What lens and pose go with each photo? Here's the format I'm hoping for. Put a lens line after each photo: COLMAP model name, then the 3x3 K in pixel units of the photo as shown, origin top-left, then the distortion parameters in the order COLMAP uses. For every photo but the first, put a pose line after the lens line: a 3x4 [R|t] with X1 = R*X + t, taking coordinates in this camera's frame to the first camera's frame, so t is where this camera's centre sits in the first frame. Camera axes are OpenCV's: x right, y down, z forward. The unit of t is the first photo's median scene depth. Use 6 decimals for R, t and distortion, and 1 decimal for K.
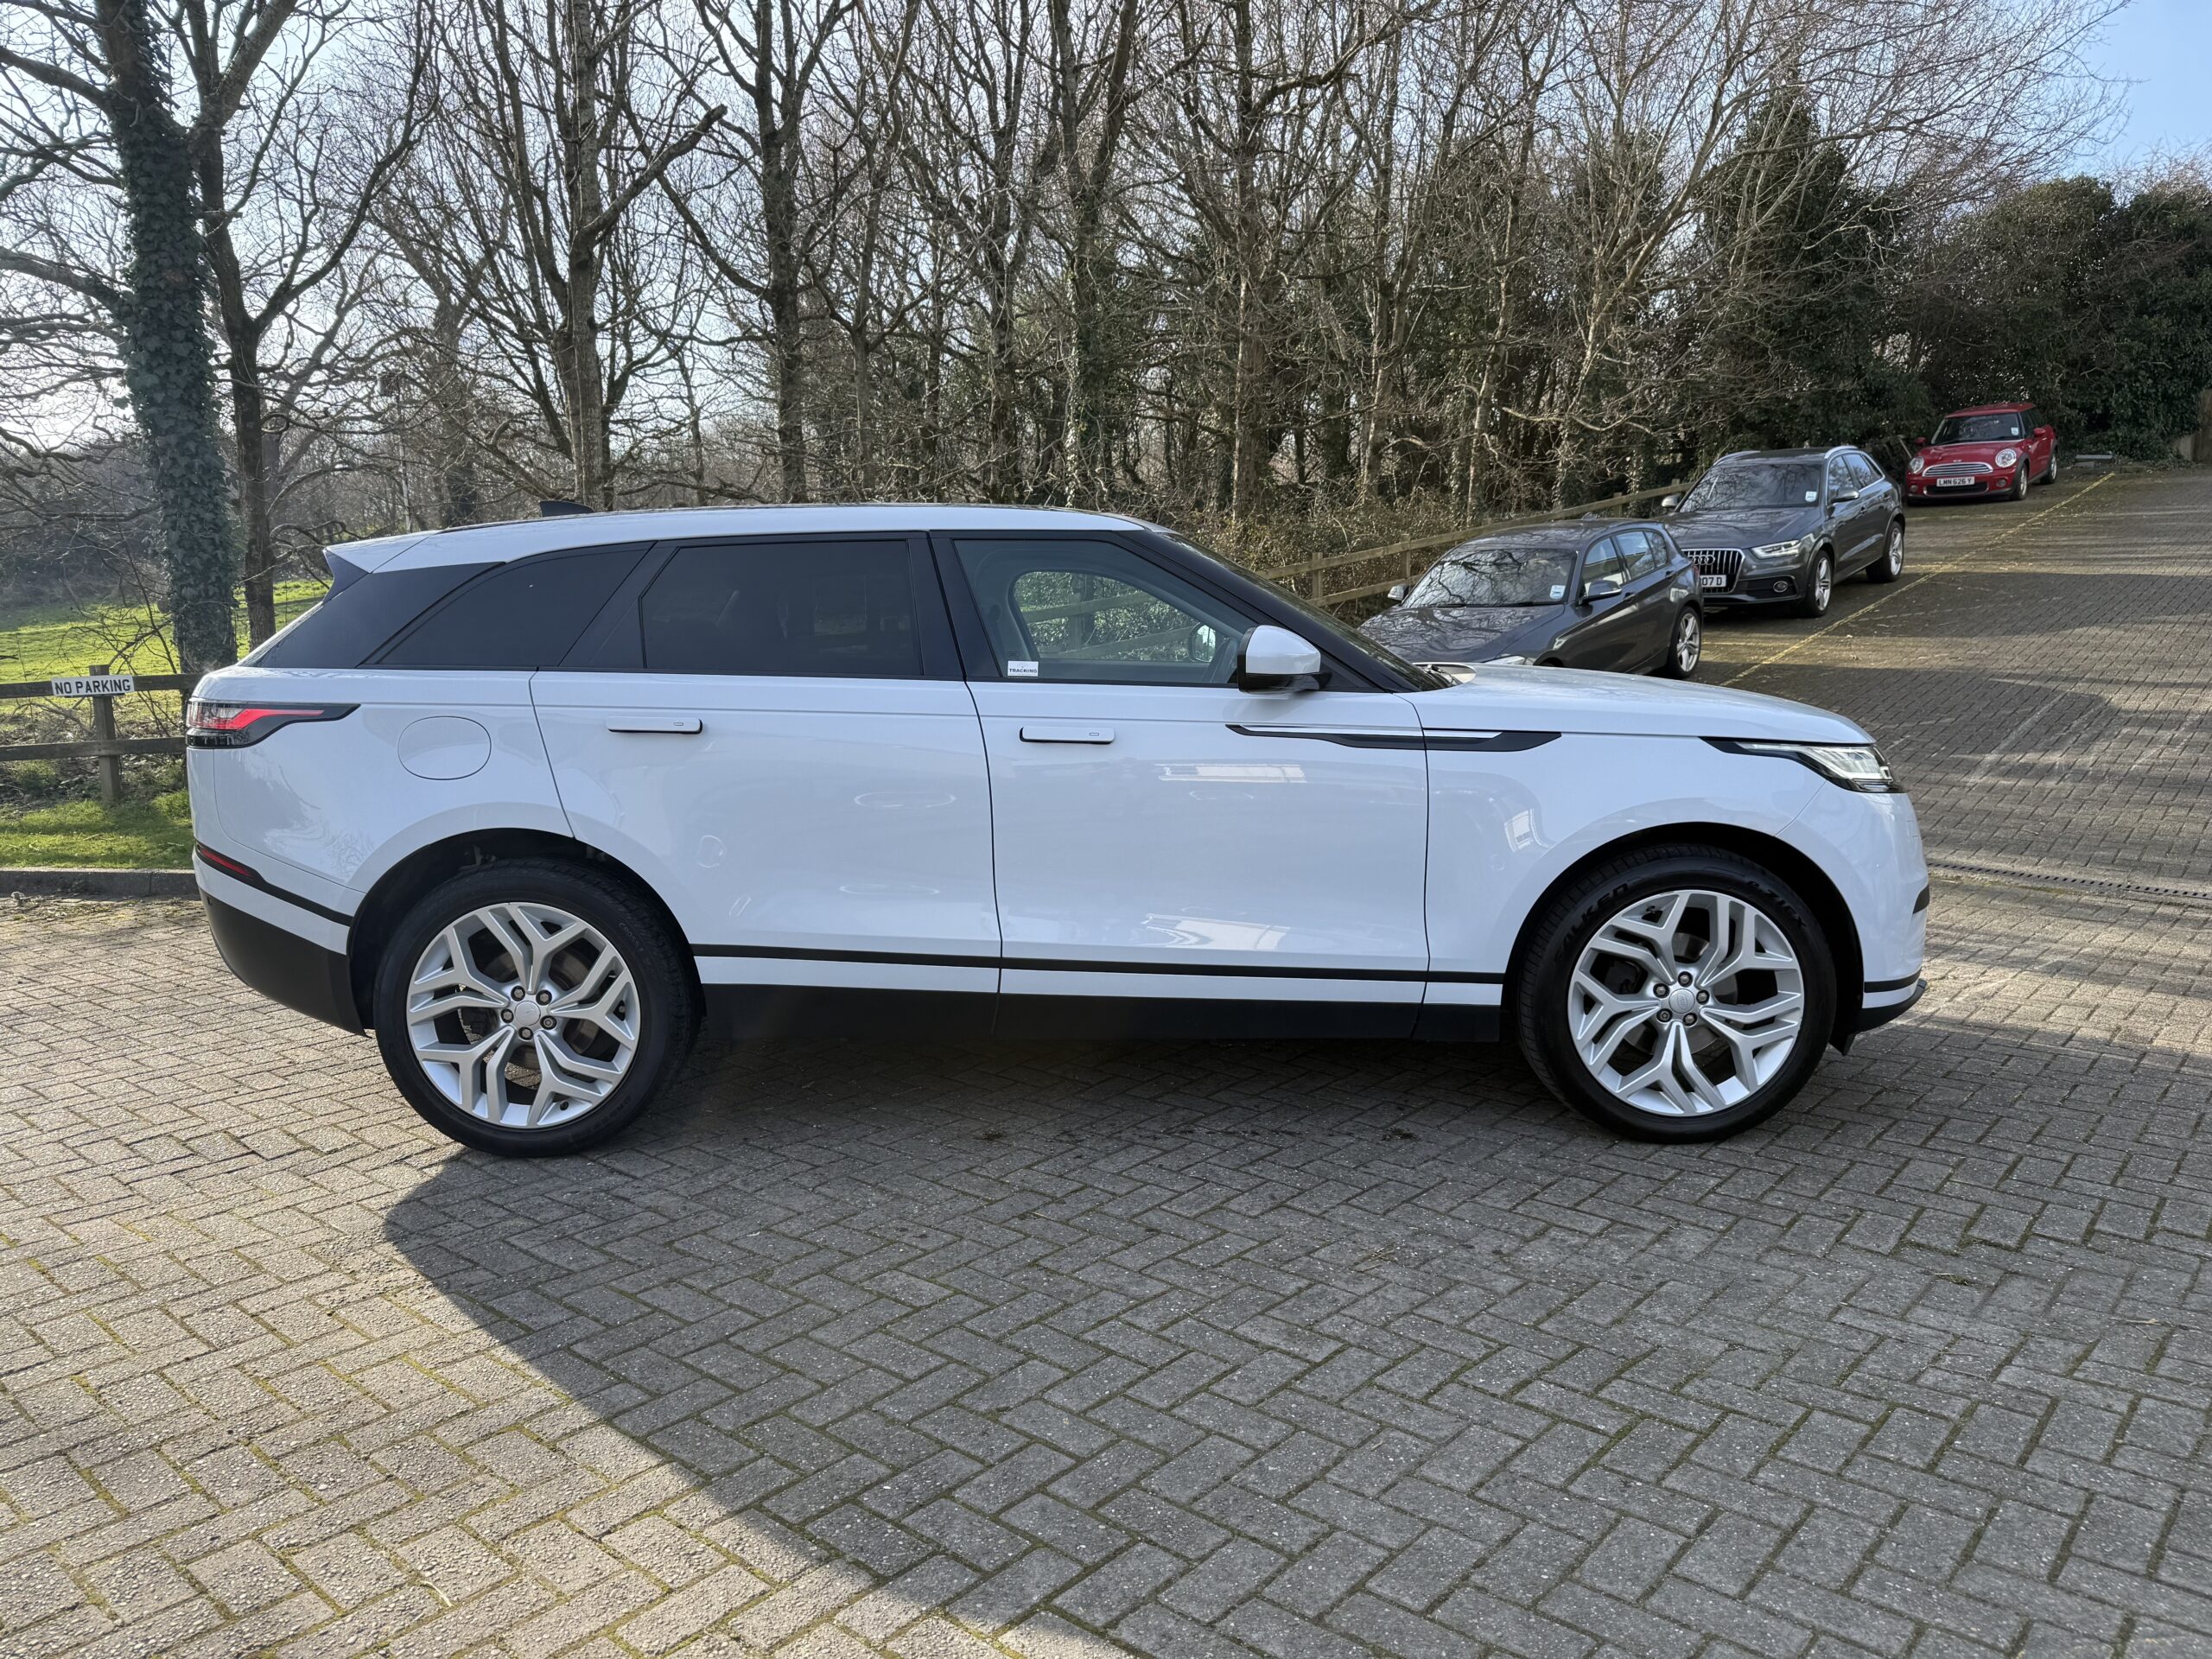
lens RADIAL K [[1542.1, 0, 1107.1], [0, 1542.1, 841.6], [0, 0, 1]] dist [0.096021, -0.144345]
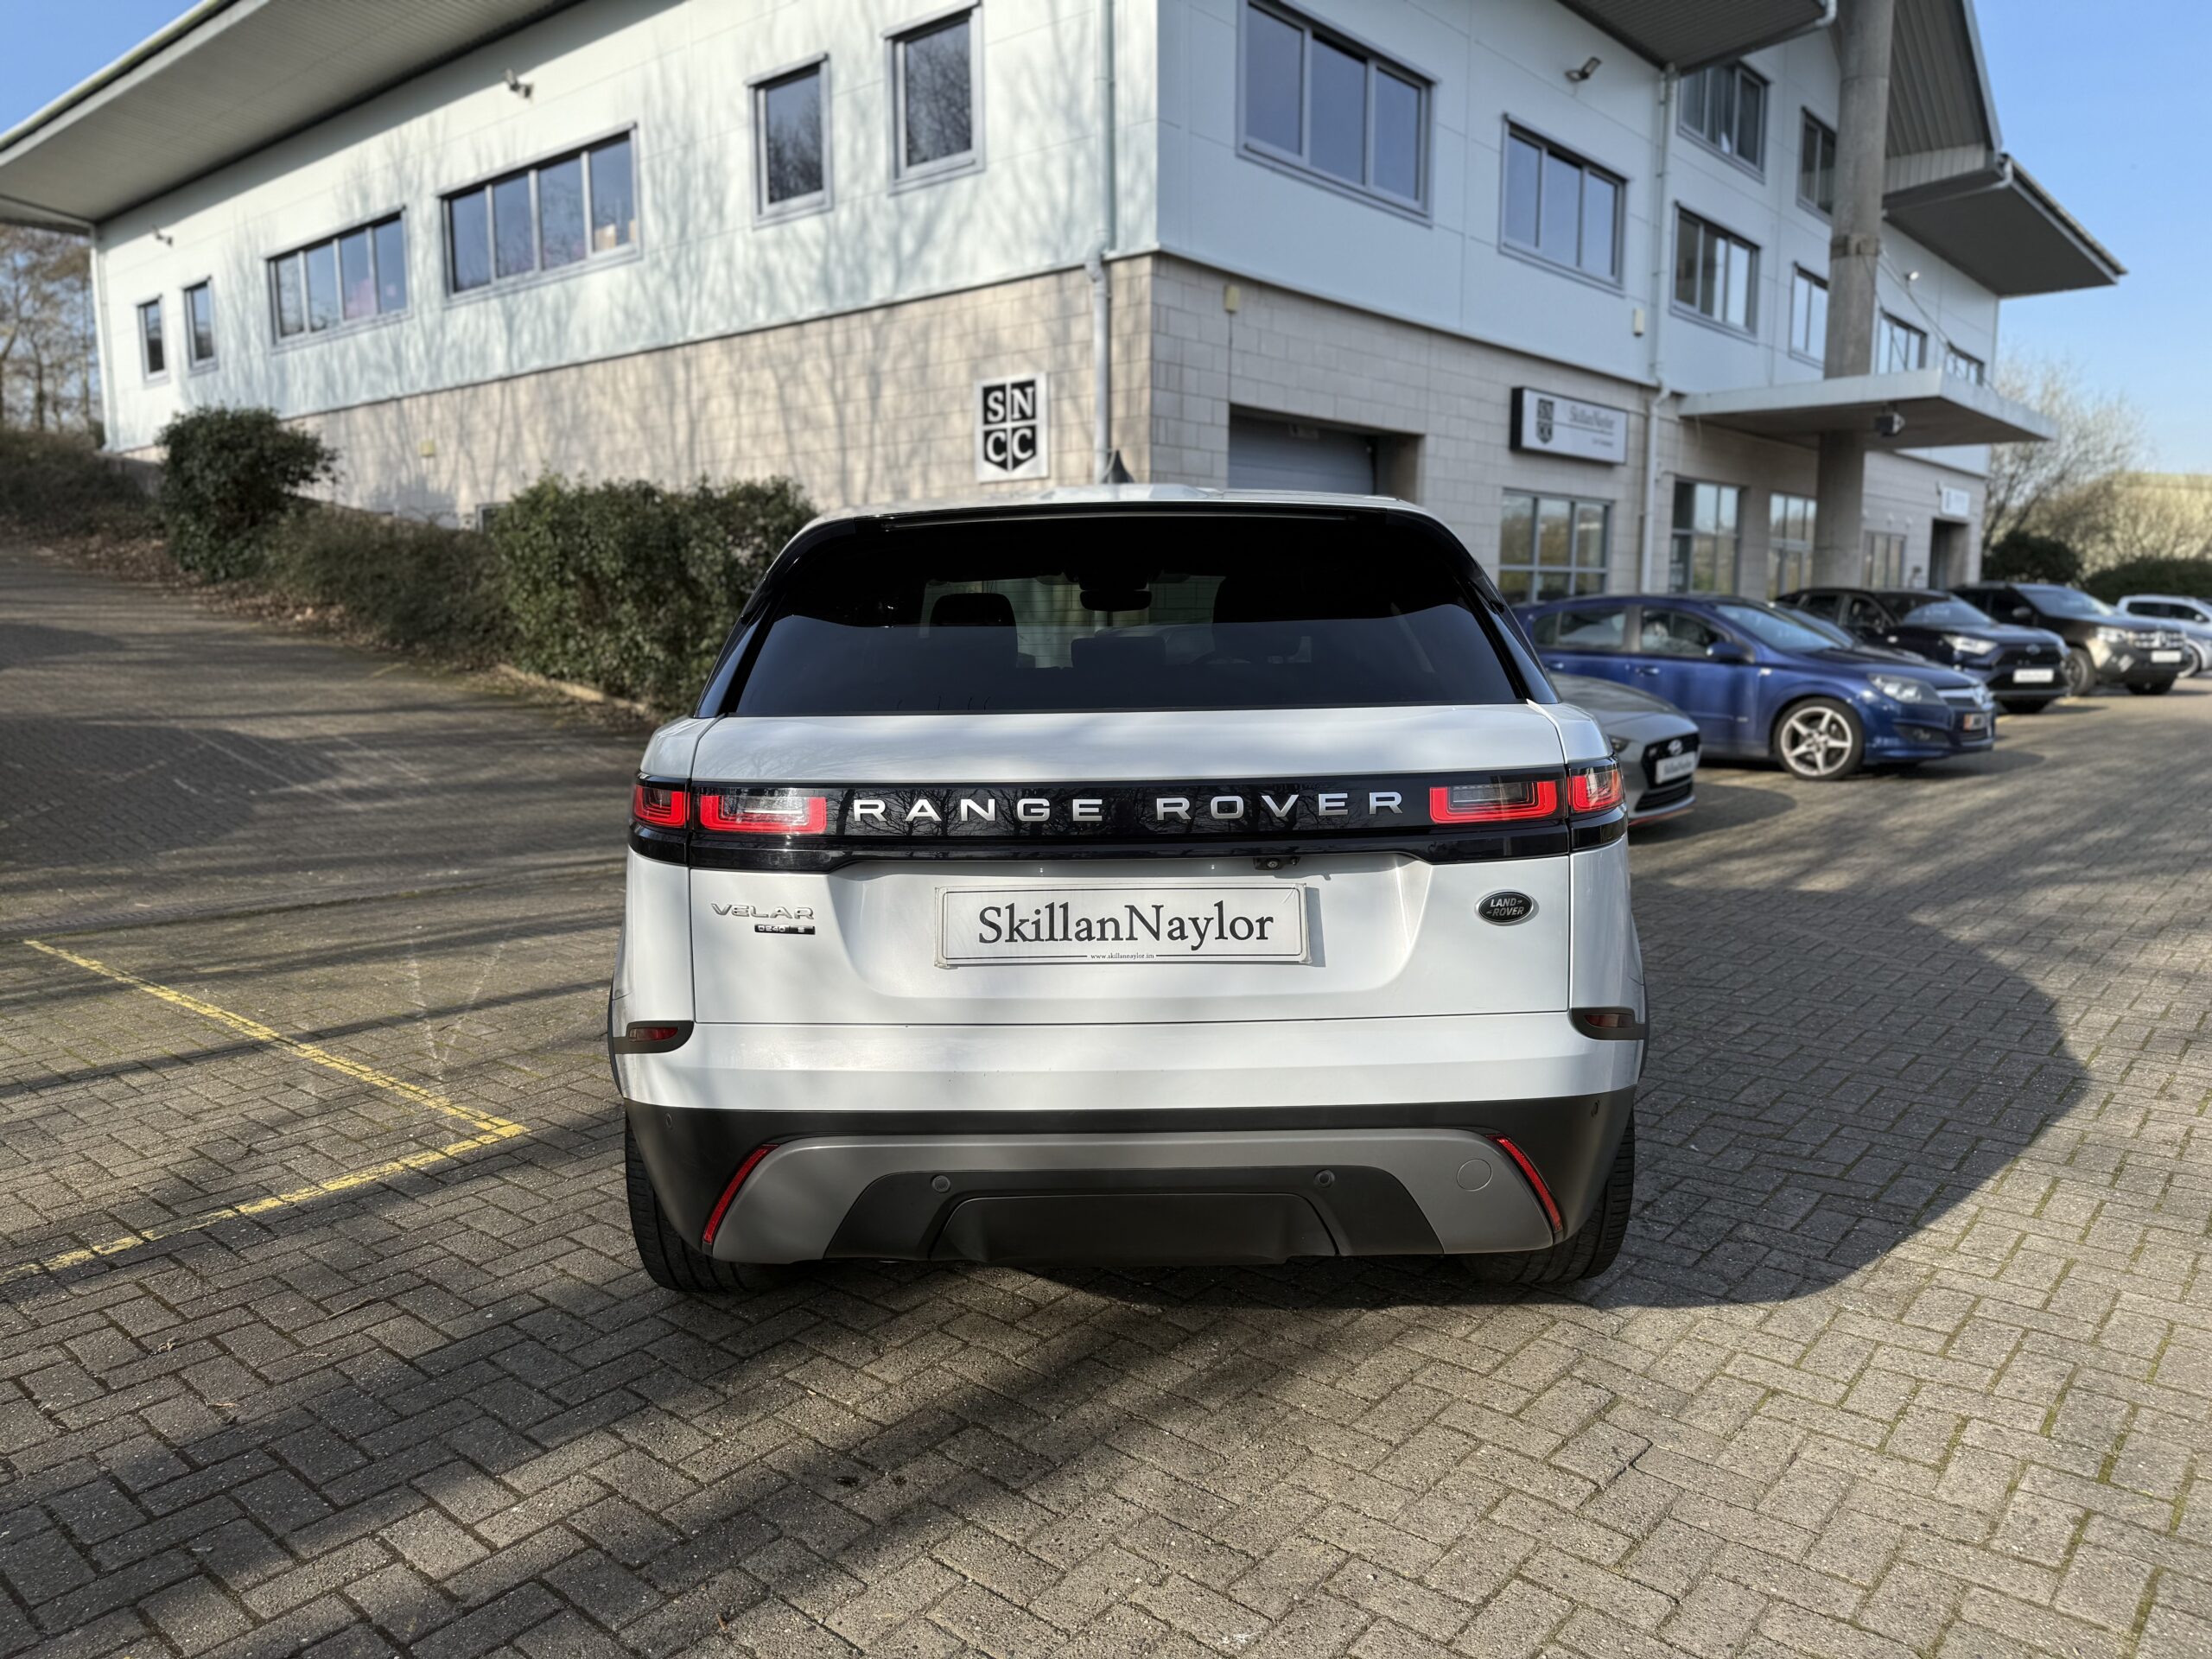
lens RADIAL K [[1546.4, 0, 1108.6], [0, 1546.4, 828.3], [0, 0, 1]] dist [0.005406, -0.007930]
pose [[-0.004945, -0.121039, 0.992635, -1.215047], [0.161632, 0.979498, 0.120243, -0.174430], [-0.986839, 0.161036, 0.014720, 1.242873]]
